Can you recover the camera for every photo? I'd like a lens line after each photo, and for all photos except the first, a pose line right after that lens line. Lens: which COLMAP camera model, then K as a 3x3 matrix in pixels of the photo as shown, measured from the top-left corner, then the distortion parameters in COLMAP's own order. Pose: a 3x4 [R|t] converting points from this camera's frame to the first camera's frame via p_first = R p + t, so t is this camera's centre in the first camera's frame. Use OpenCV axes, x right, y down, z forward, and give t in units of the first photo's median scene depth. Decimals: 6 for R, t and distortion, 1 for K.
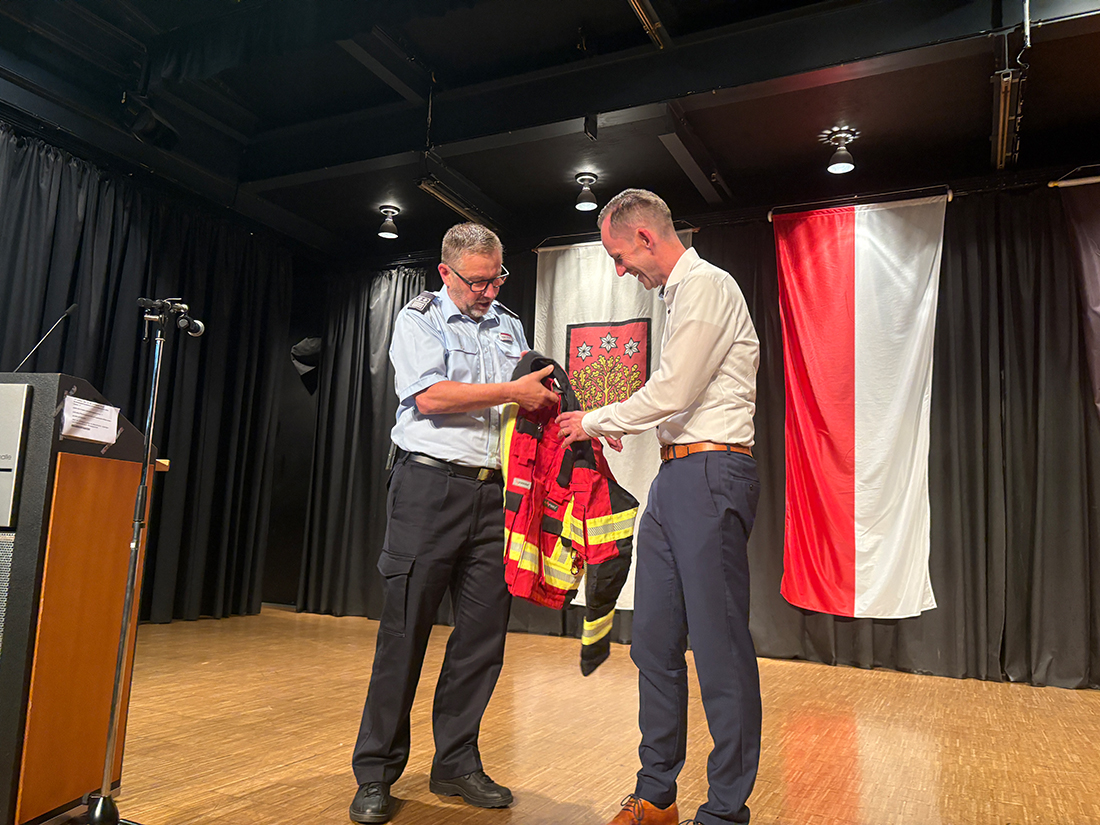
lens RADIAL K [[822.5, 0, 550.0], [0, 822.5, 412.5], [0, 0, 1]] dist [0.021643, -0.006052]
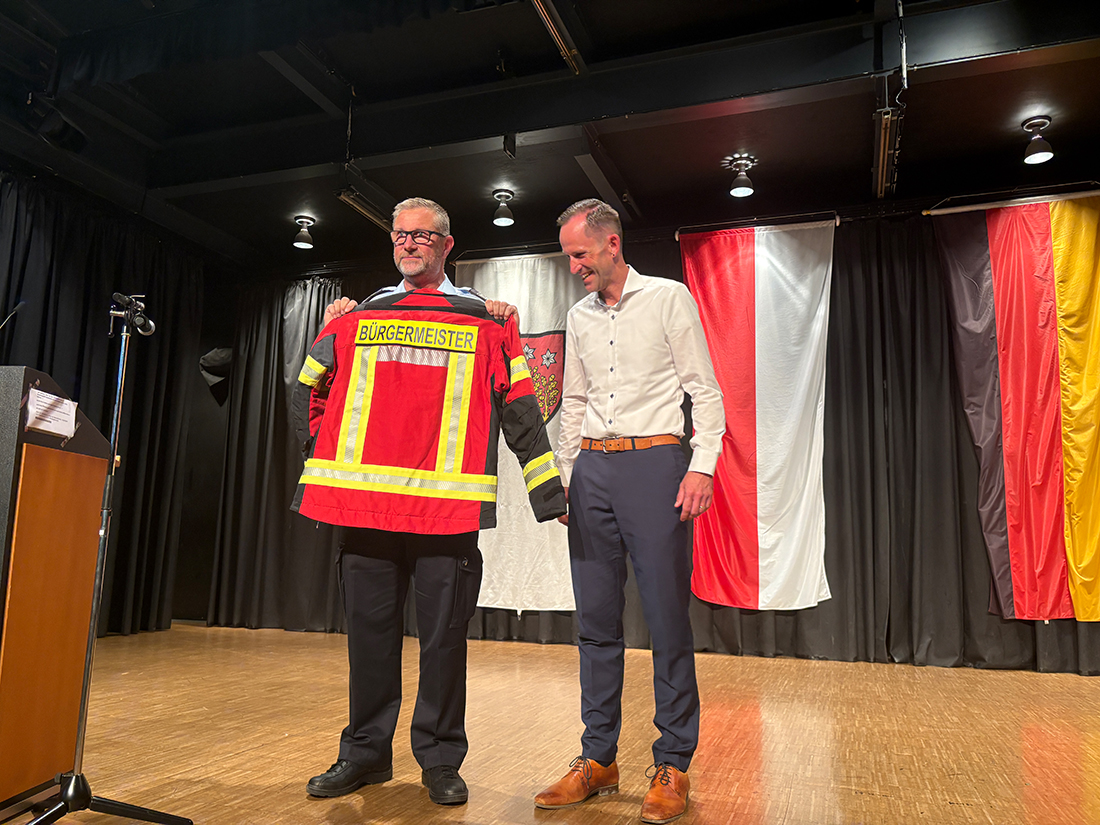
lens RADIAL K [[823.9, 0, 549.9], [0, 823.9, 417.3], [0, 0, 1]] dist [0.012167, 0.005560]
pose [[0.992912, -0.003191, 0.118806, -0.025025], [0.004993, 0.999877, -0.014874, 0.012353], [-0.118744, 0.015361, 0.992806, -0.033507]]
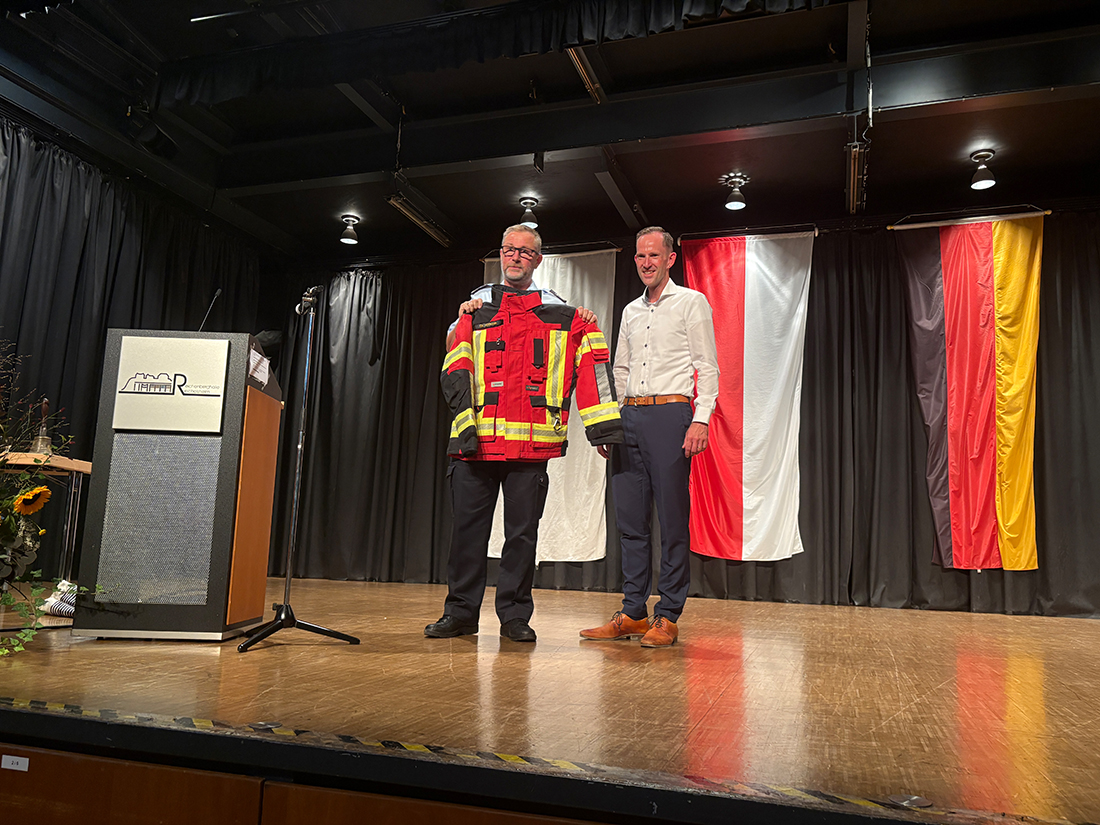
lens RADIAL K [[823.4, 0, 561.0], [0, 823.4, 414.8], [0, 0, 1]] dist [0.019481, 0.003358]
pose [[0.989751, 0.014944, 0.142023, -0.085976], [-0.013722, 0.999860, -0.009579, 0.038726], [-0.142146, 0.007532, 0.989817, -0.207629]]
